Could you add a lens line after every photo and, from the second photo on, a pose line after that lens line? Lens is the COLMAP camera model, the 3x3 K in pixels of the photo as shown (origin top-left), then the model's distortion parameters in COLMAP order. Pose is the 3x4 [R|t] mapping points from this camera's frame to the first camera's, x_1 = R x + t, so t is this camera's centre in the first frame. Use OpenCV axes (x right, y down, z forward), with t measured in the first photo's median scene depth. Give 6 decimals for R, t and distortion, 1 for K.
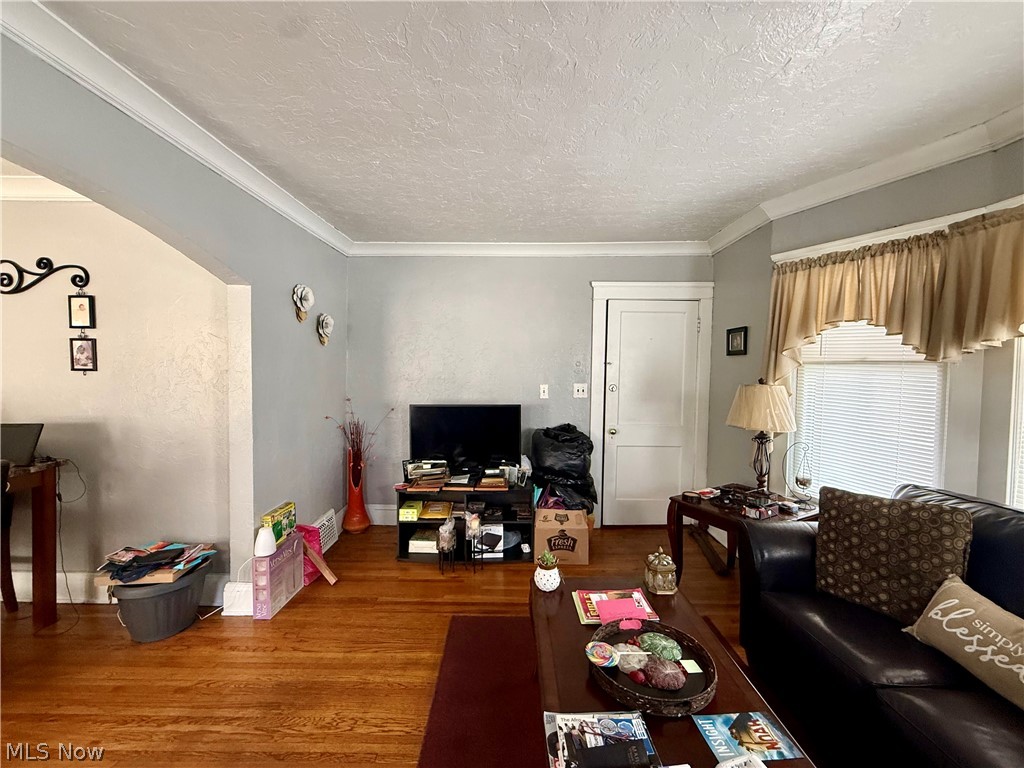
lens RADIAL K [[407.3, 0, 511.2], [0, 407.3, 383.8], [0, 0, 1]] dist [-0.001644, 0.000669]
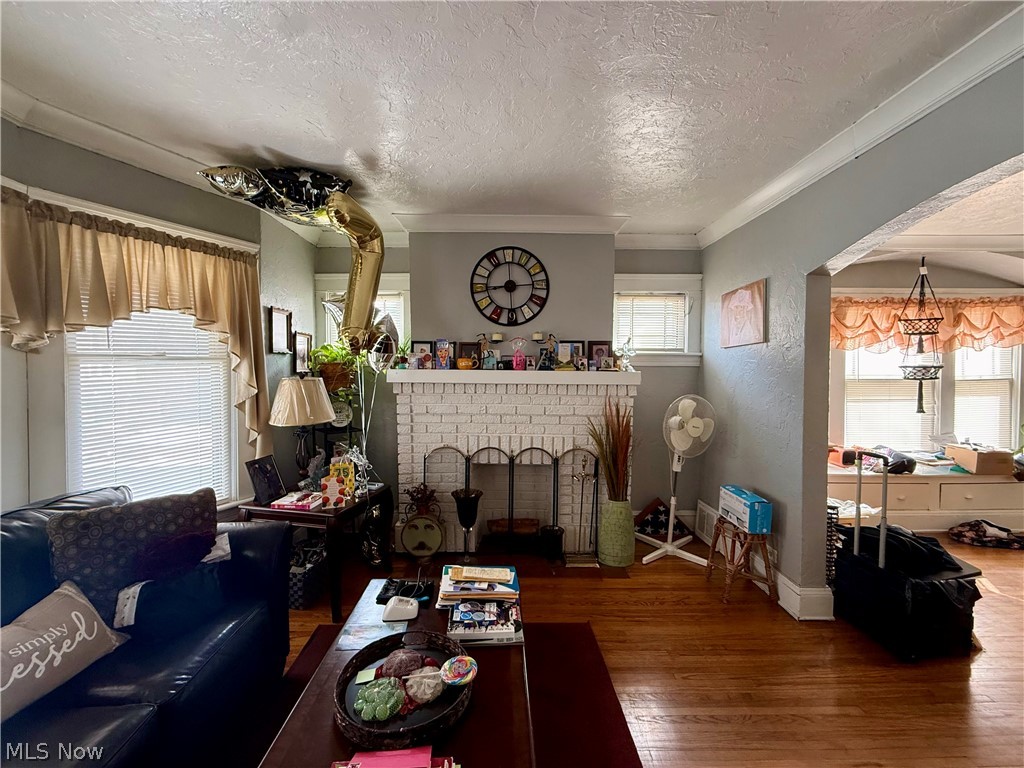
lens RADIAL K [[407.3, 0, 512.4], [0, 407.3, 384.0], [0, 0, 1]] dist [-0.001644, 0.000669]
pose [[-0.999405, -0.006305, -0.033922, 0.073385], [-0.008644, 0.997561, 0.069268, -0.021313], [0.033402, 0.069520, -0.997021, 0.987069]]
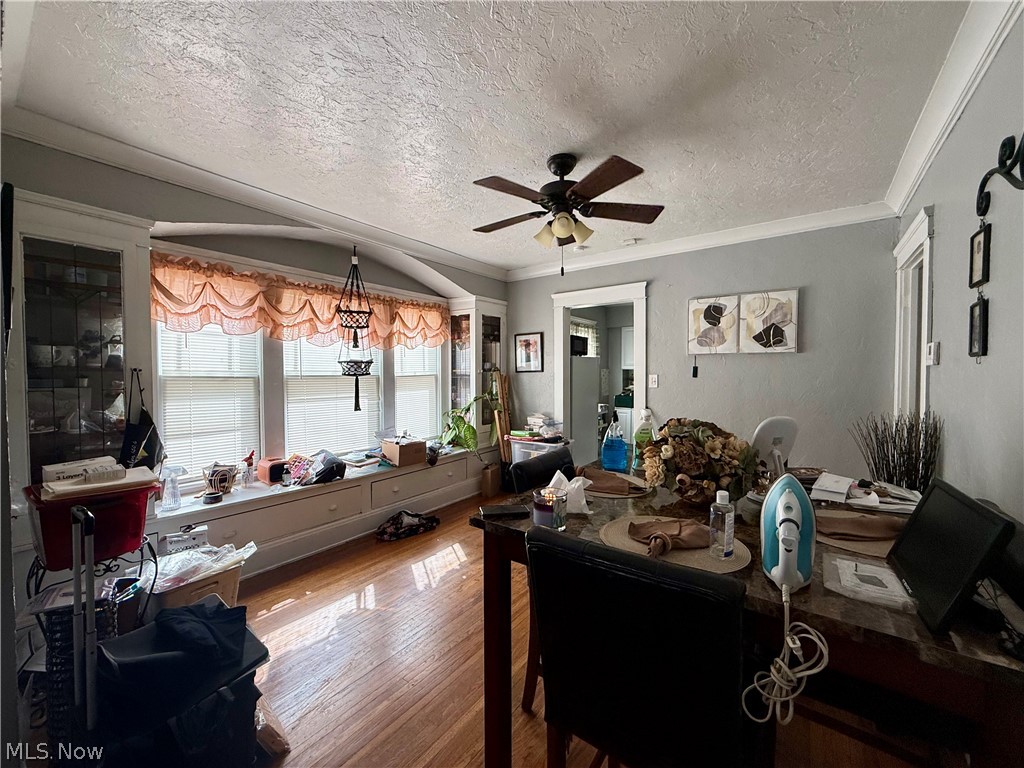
lens RADIAL K [[407.3, 0, 508.9], [0, 407.3, 383.8], [0, 0, 1]] dist [-0.001644, 0.000669]
pose [[-0.583165, 0.013543, -0.812241, -0.644406], [-0.038568, 0.998272, 0.044335, -0.000926], [0.811437, 0.057181, -0.581635, 0.800850]]
